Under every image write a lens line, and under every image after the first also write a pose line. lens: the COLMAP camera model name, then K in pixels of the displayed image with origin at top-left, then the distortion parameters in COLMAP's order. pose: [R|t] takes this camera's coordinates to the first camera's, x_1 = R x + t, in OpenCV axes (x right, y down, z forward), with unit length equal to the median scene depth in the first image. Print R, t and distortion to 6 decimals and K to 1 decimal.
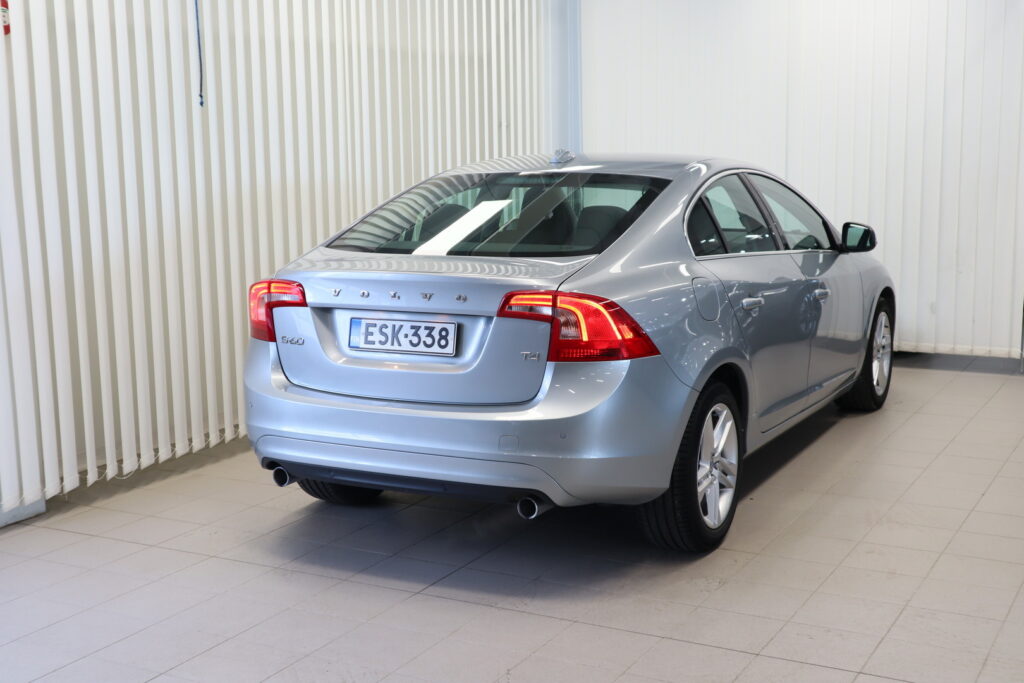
lens RADIAL K [[1320.3, 0, 512.2], [0, 1320.3, 340.9], [0, 0, 1]] dist [-0.002409, 0.000000]
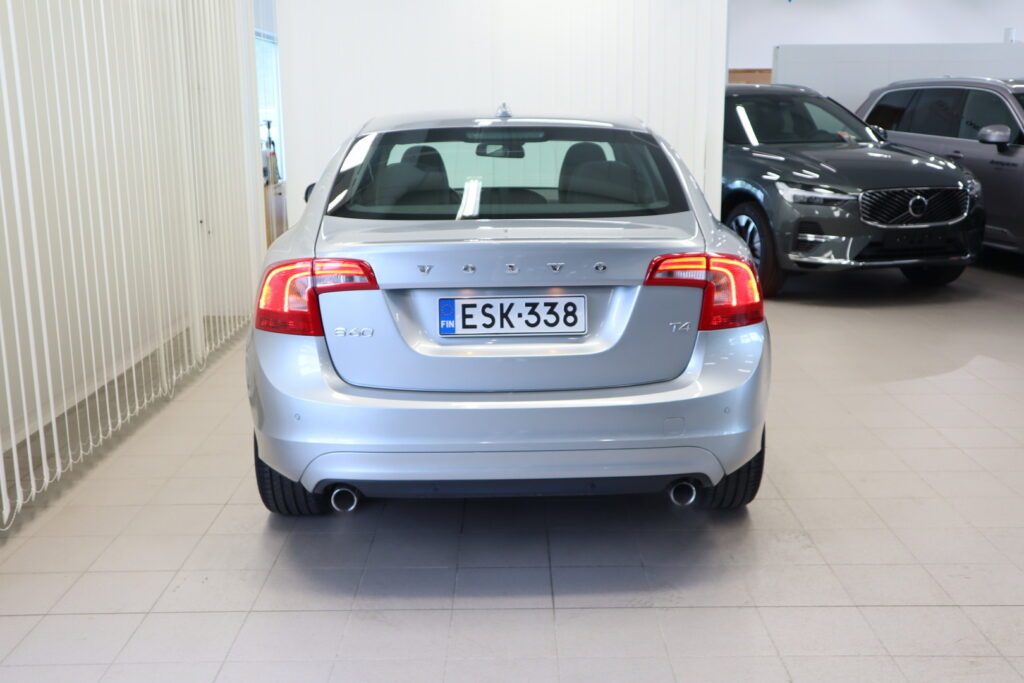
lens RADIAL K [[1100.5, 0, 512.1], [0, 1100.5, 344.7], [0, 0, 1]] dist [0.009287, 0.000000]
pose [[0.875569, -0.092563, 0.474143, -0.423372], [0.068785, 0.995359, 0.067296, -0.033093], [-0.478171, -0.026308, 0.877872, 0.378076]]
